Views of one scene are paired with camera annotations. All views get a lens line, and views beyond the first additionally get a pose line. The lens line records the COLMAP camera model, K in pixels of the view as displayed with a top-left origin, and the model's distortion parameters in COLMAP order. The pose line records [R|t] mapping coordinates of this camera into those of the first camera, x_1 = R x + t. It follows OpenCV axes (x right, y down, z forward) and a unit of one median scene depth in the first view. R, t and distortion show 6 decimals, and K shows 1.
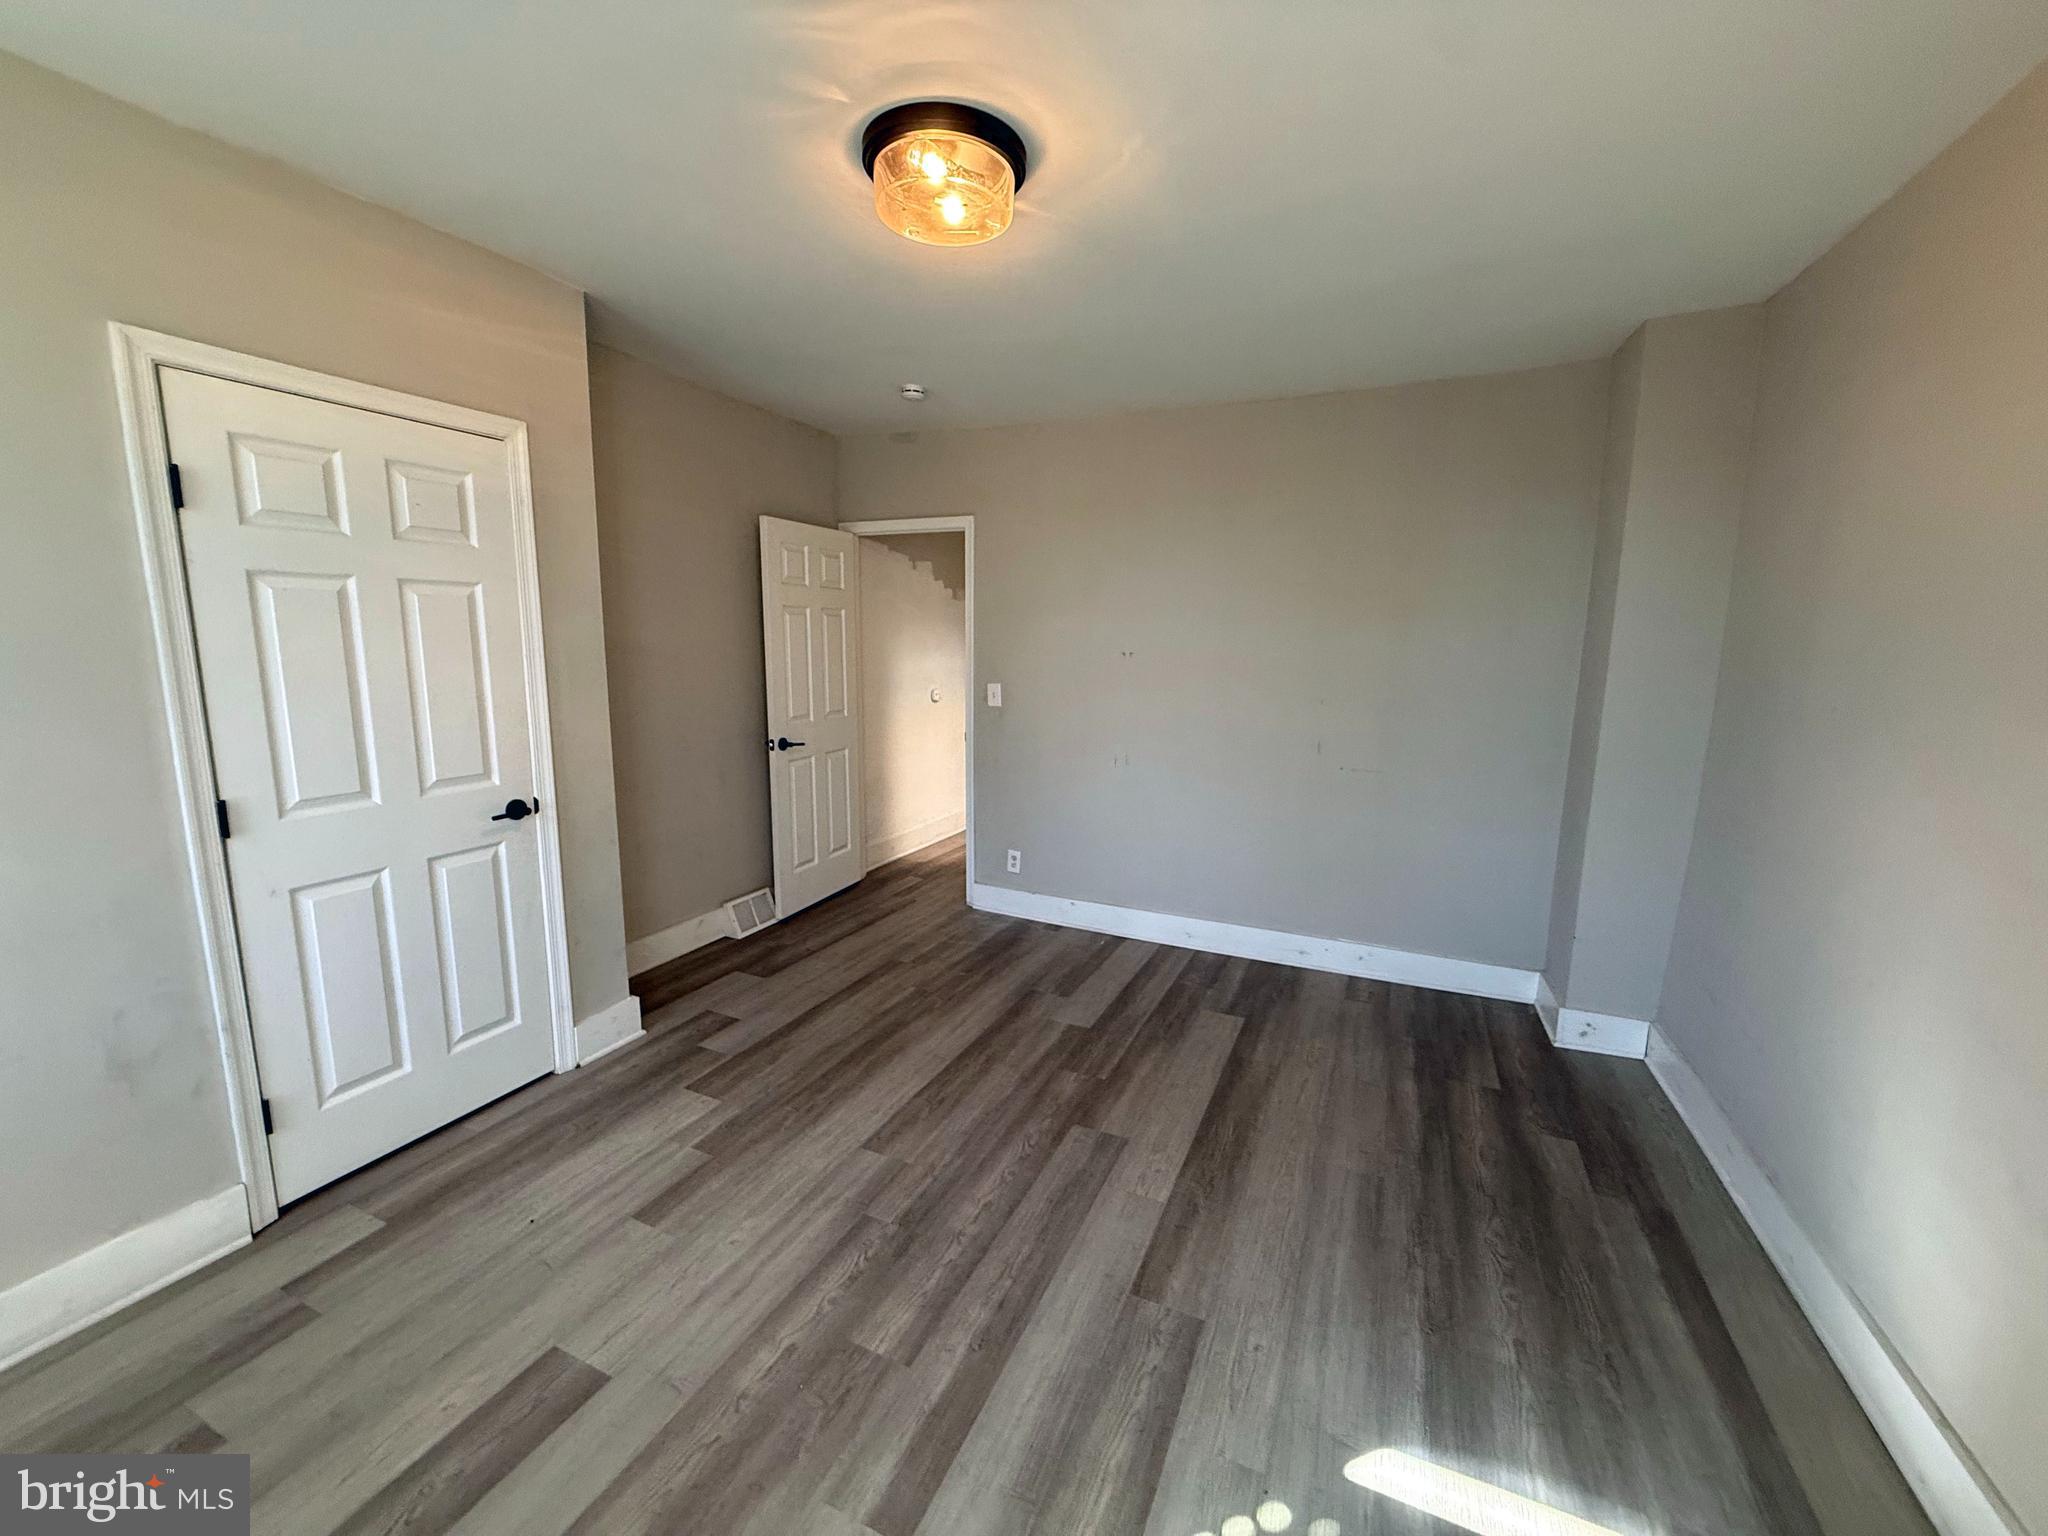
lens RADIAL K [[822.6, 0, 1024.0], [0, 822.6, 768.0], [0, 0, 1]] dist [0.000585, 0.000085]
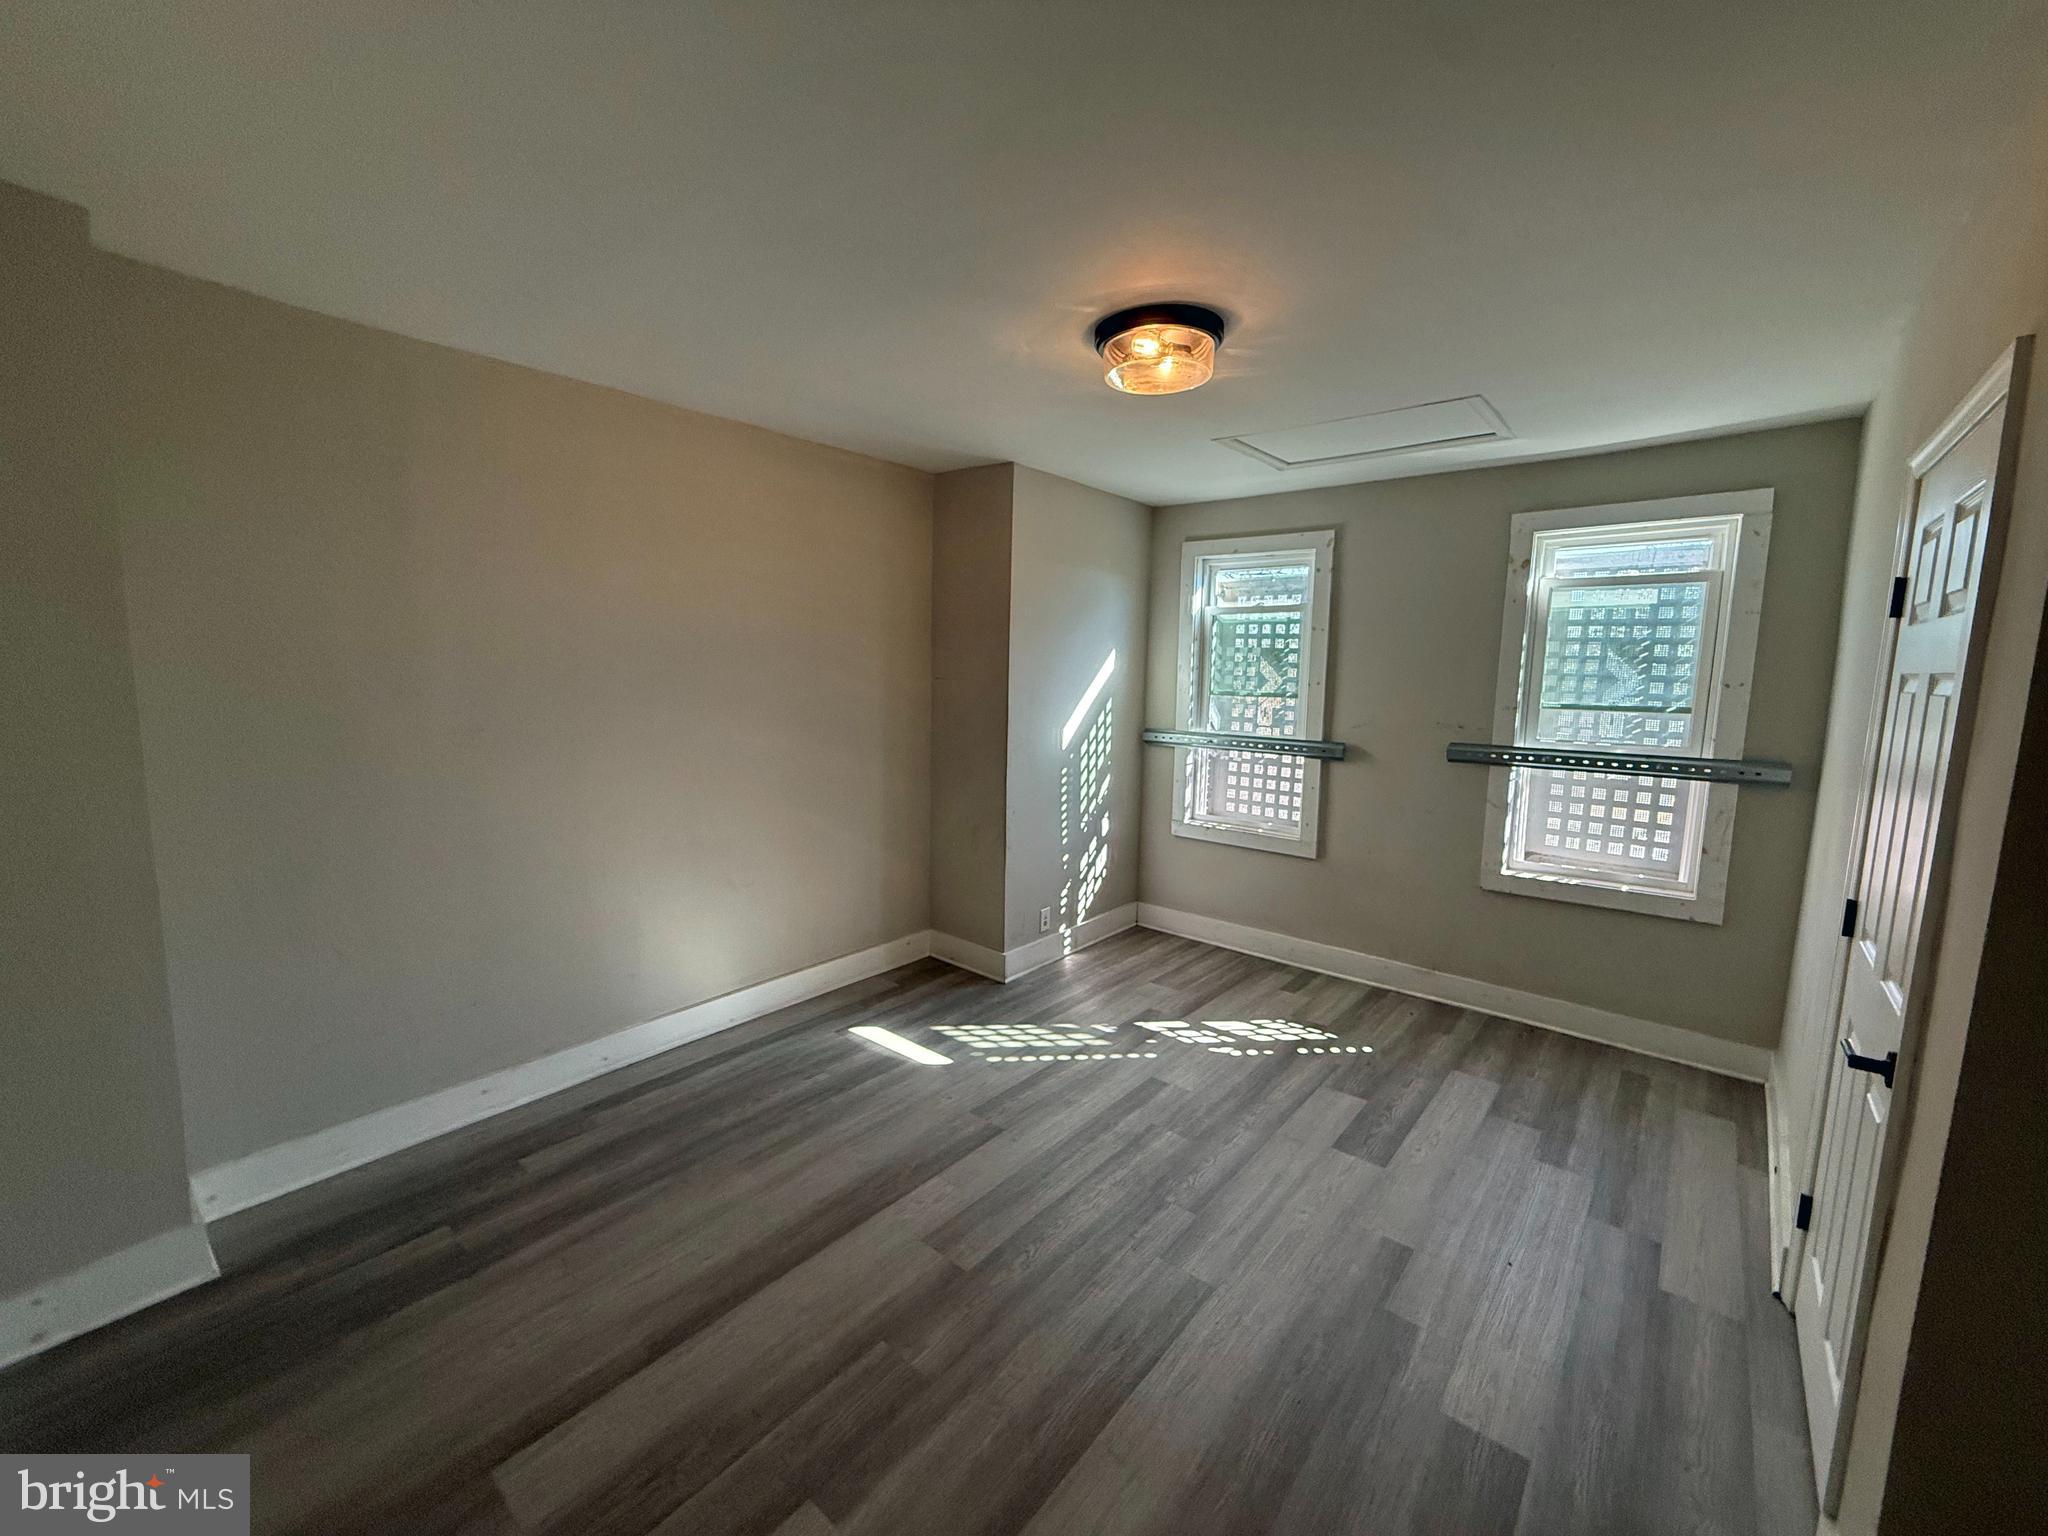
lens RADIAL K [[822.6, 0, 1024.0], [0, 822.6, 768.0], [0, 0, 1]] dist [0.000585, 0.000085]
pose [[-0.963949, -0.068339, 0.257163, -0.208747], [0.009577, 0.956920, 0.290193, -0.364363], [-0.265916, 0.282194, -0.921768, 1.879106]]
